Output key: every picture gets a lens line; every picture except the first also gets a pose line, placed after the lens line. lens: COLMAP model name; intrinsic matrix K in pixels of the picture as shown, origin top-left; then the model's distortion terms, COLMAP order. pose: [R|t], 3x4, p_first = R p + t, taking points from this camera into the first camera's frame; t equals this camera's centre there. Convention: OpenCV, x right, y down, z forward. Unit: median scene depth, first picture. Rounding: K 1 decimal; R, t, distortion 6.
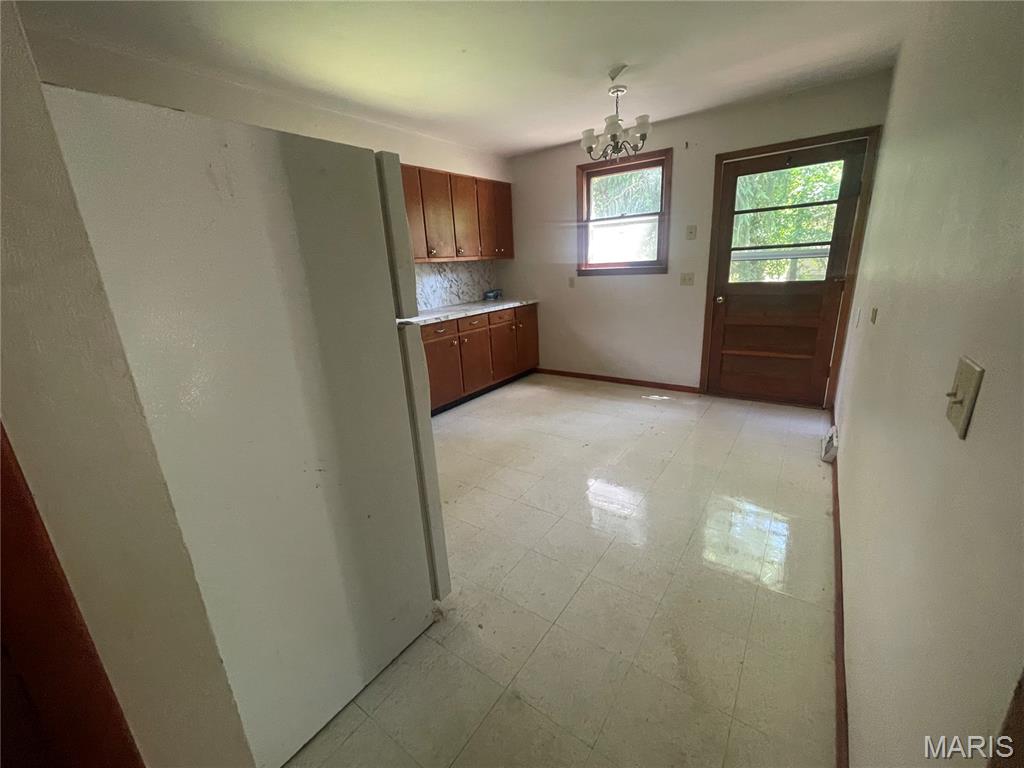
lens RADIAL K [[414.5, 0, 510.0], [0, 414.5, 380.9], [0, 0, 1]] dist [0.000619, 0.000326]
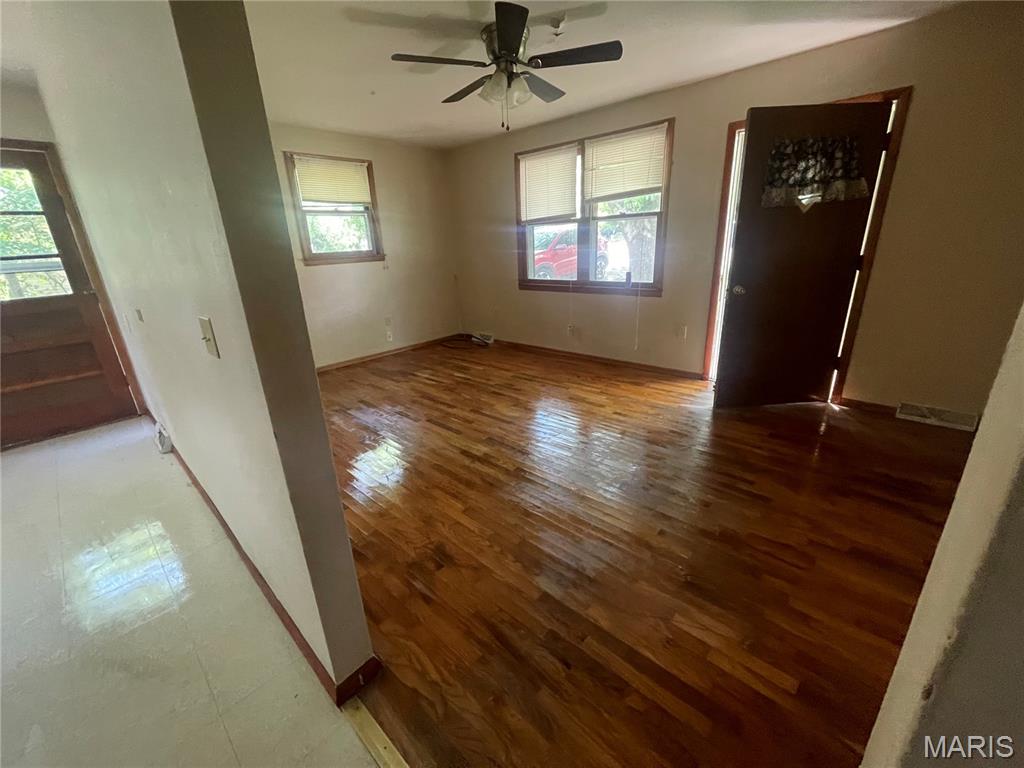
lens RADIAL K [[414.5, 0, 510.0], [0, 414.5, 380.9], [0, 0, 1]] dist [0.000619, 0.000326]
pose [[0.122717, -0.275804, 0.953348, -0.088282], [0.309513, 0.923334, 0.227280, 0.038030], [-0.942944, 0.267182, 0.198674, -0.092677]]
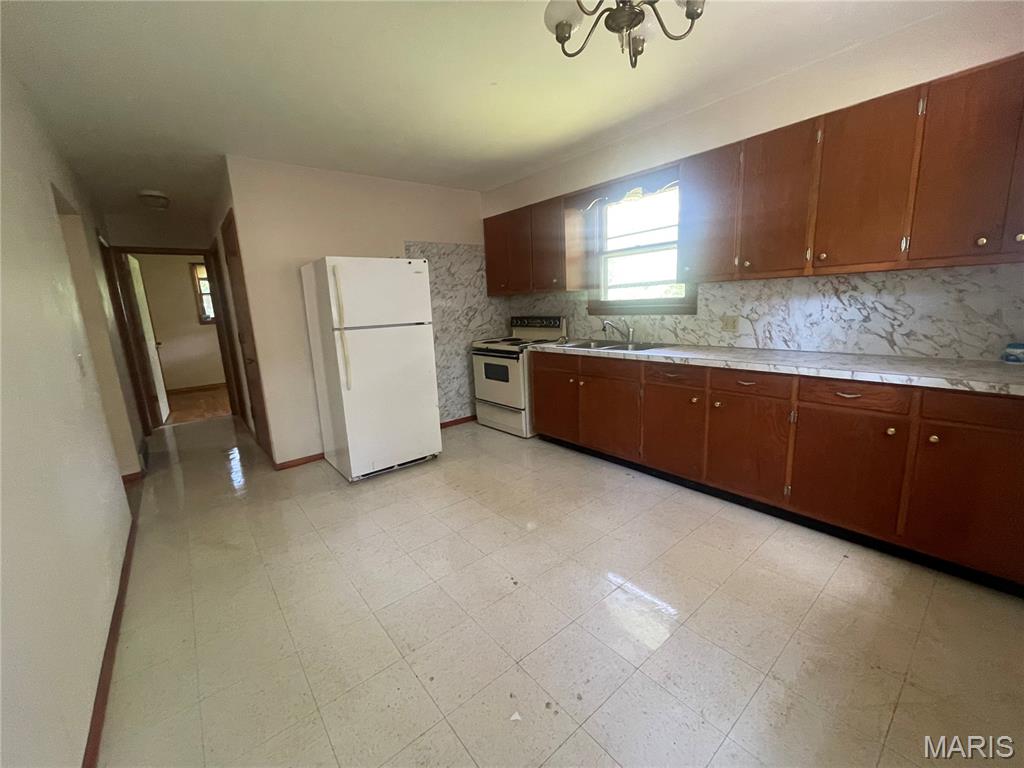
lens RADIAL K [[414.5, 0, 510.0], [0, 414.5, 380.9], [0, 0, 1]] dist [0.000619, 0.000326]
pose [[-0.261427, 0.245239, -0.933549, 0.597126], [-0.207631, 0.930254, 0.302518, -0.274699], [0.942627, 0.272920, -0.192274, 0.872778]]
